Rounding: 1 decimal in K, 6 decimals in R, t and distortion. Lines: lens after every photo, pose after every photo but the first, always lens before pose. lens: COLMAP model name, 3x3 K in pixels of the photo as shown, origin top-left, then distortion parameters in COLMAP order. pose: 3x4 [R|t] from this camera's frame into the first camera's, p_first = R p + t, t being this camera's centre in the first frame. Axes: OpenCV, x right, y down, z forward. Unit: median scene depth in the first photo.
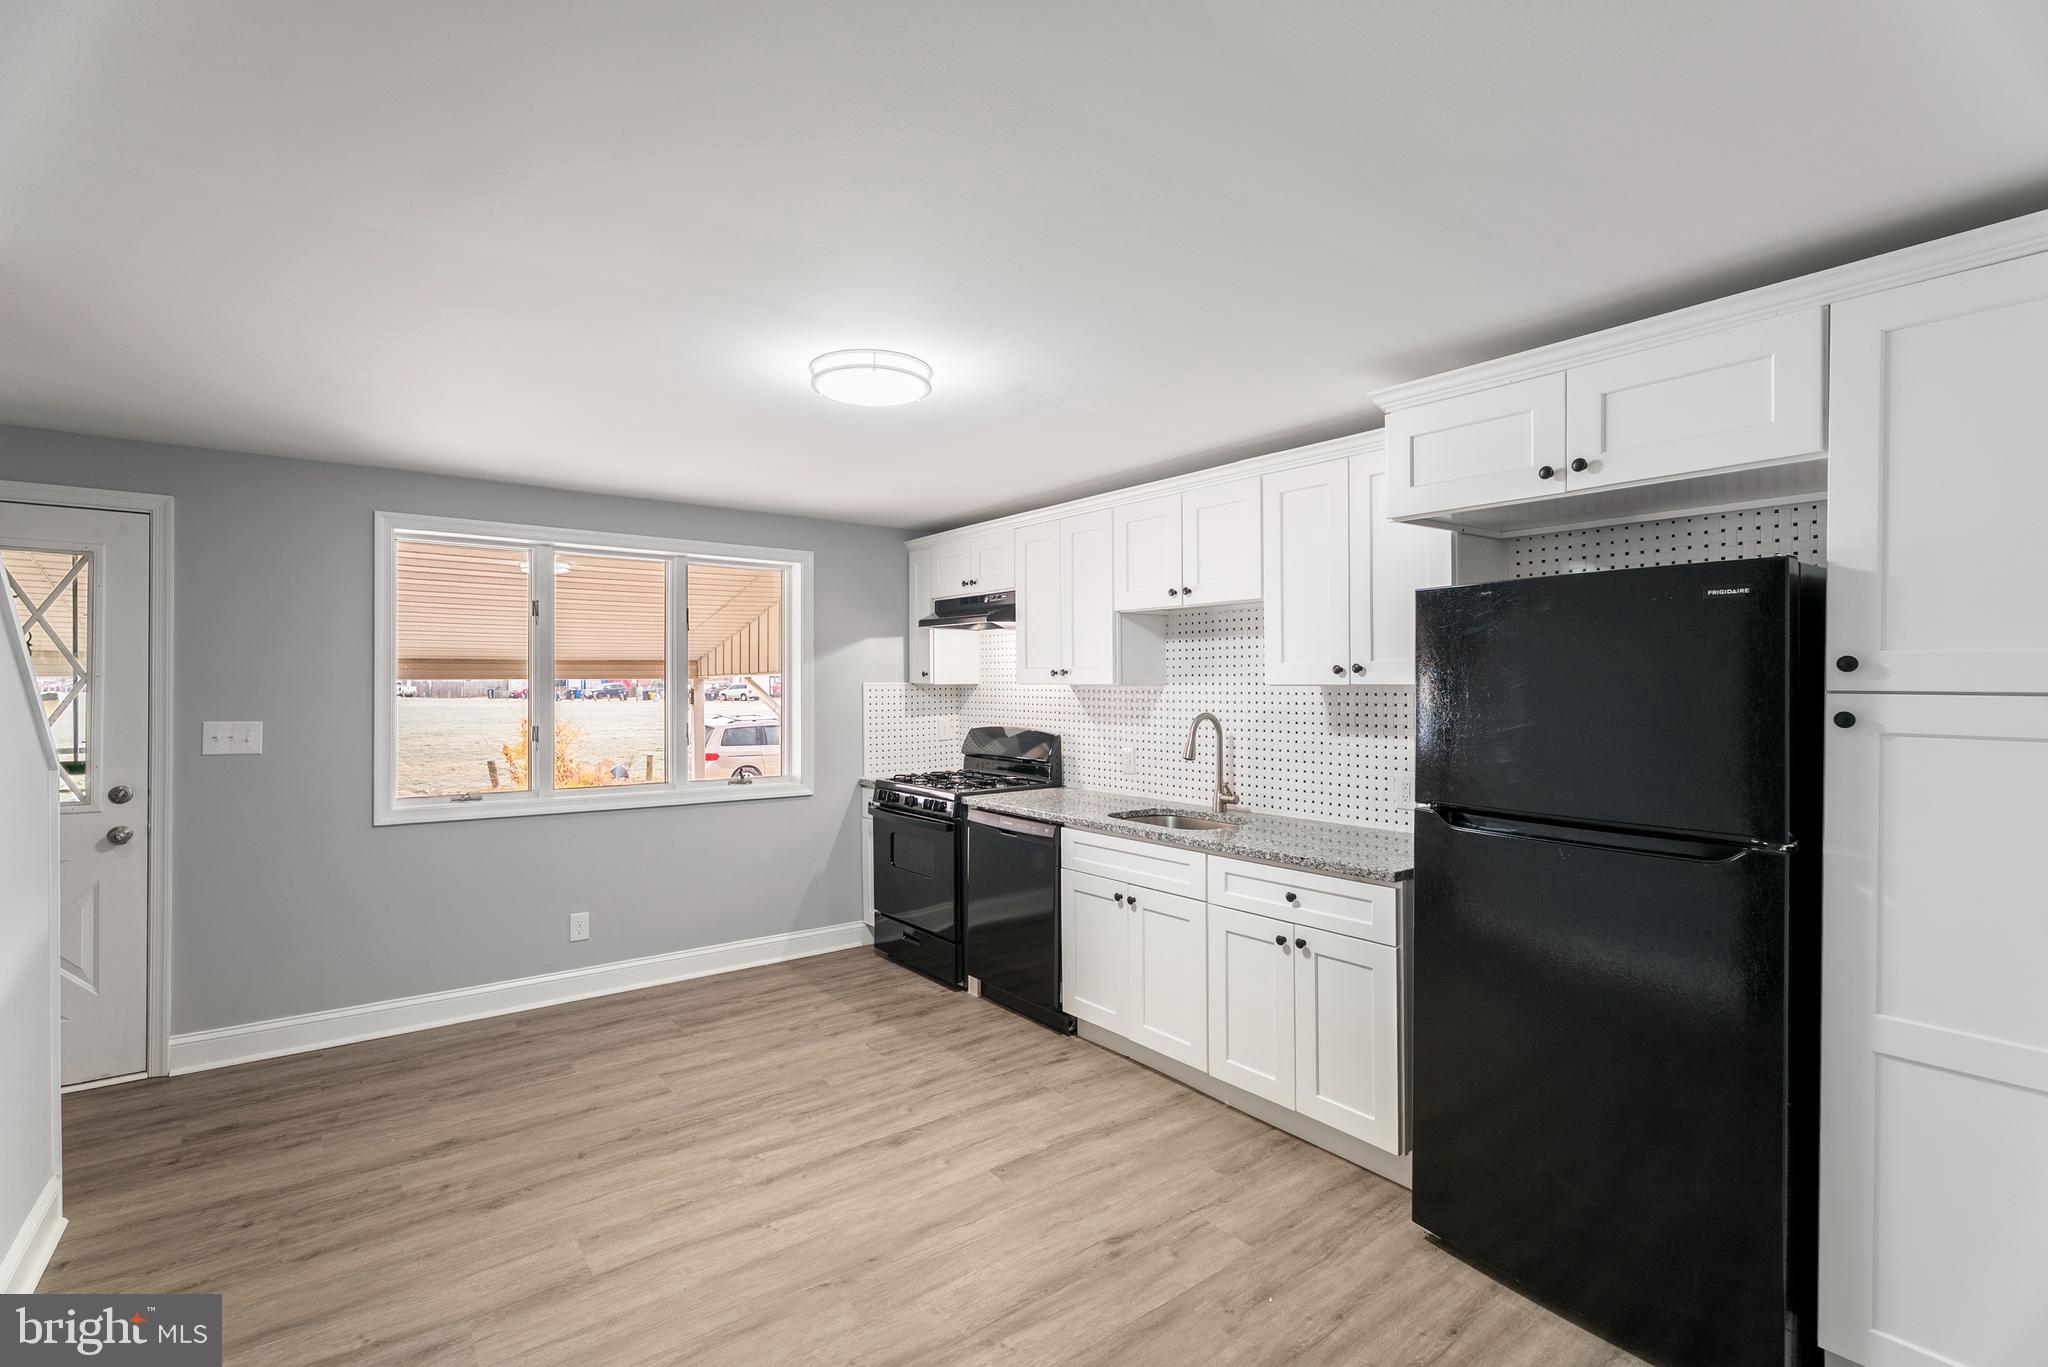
lens RADIAL K [[923.0, 0, 1021.5], [0, 923.0, 685.2], [0, 0, 1]] dist [0.005407, 0.000139]
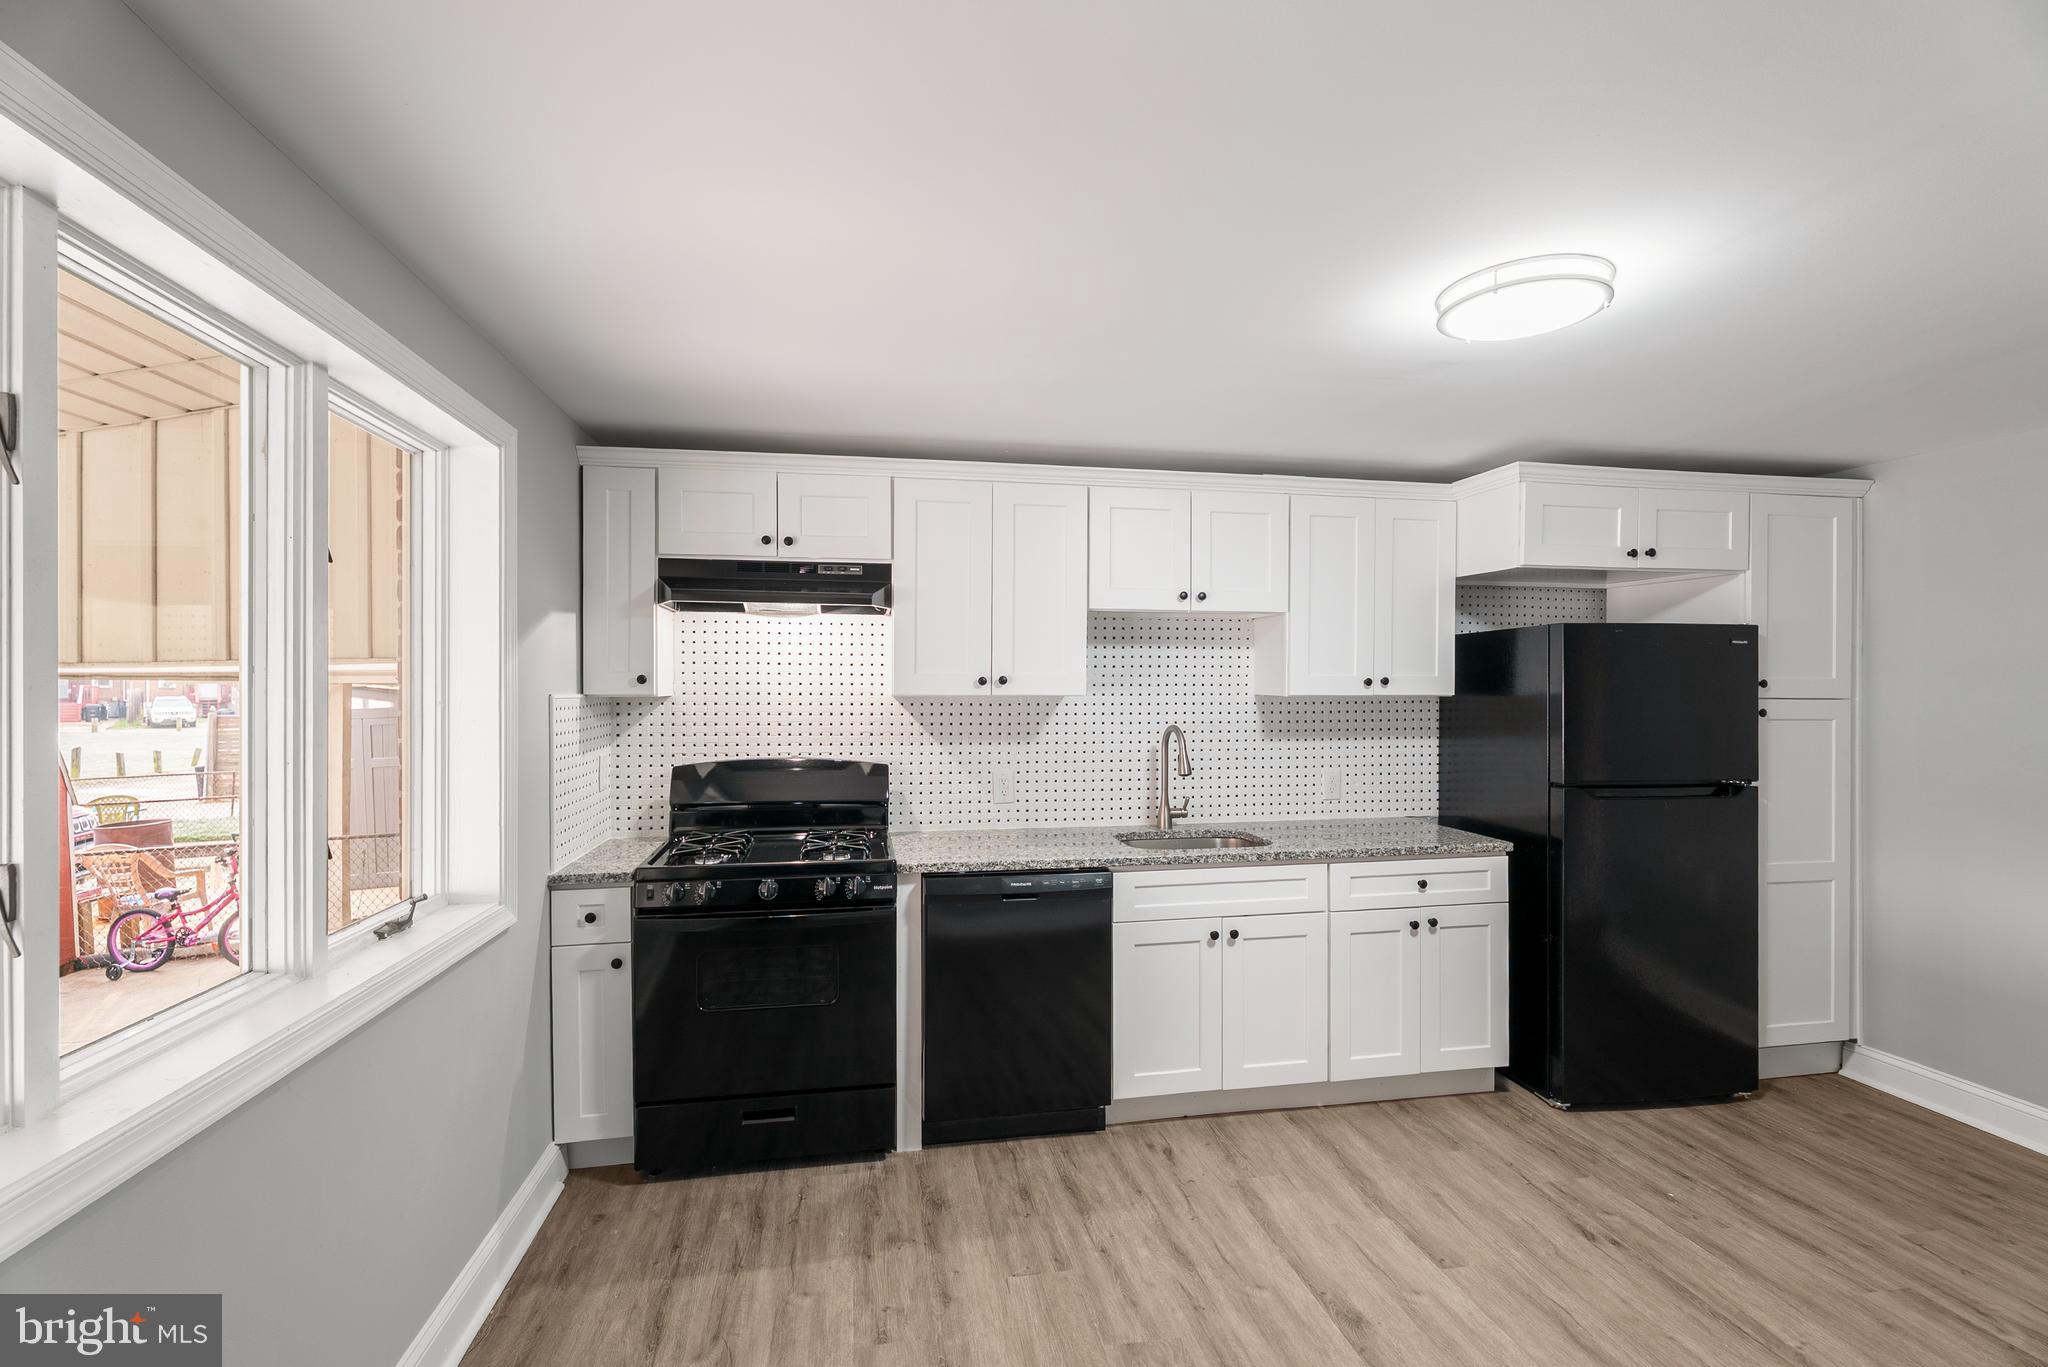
lens RADIAL K [[923.0, 0, 1026.7], [0, 923.0, 691.0], [0, 0, 1]] dist [0.005407, 0.000139]
pose [[0.455192, 0.000091, 0.890393, -0.754971], [0.002678, 0.999995, -0.001471, -0.004457], [-0.890389, 0.003054, 0.455189, 0.742807]]
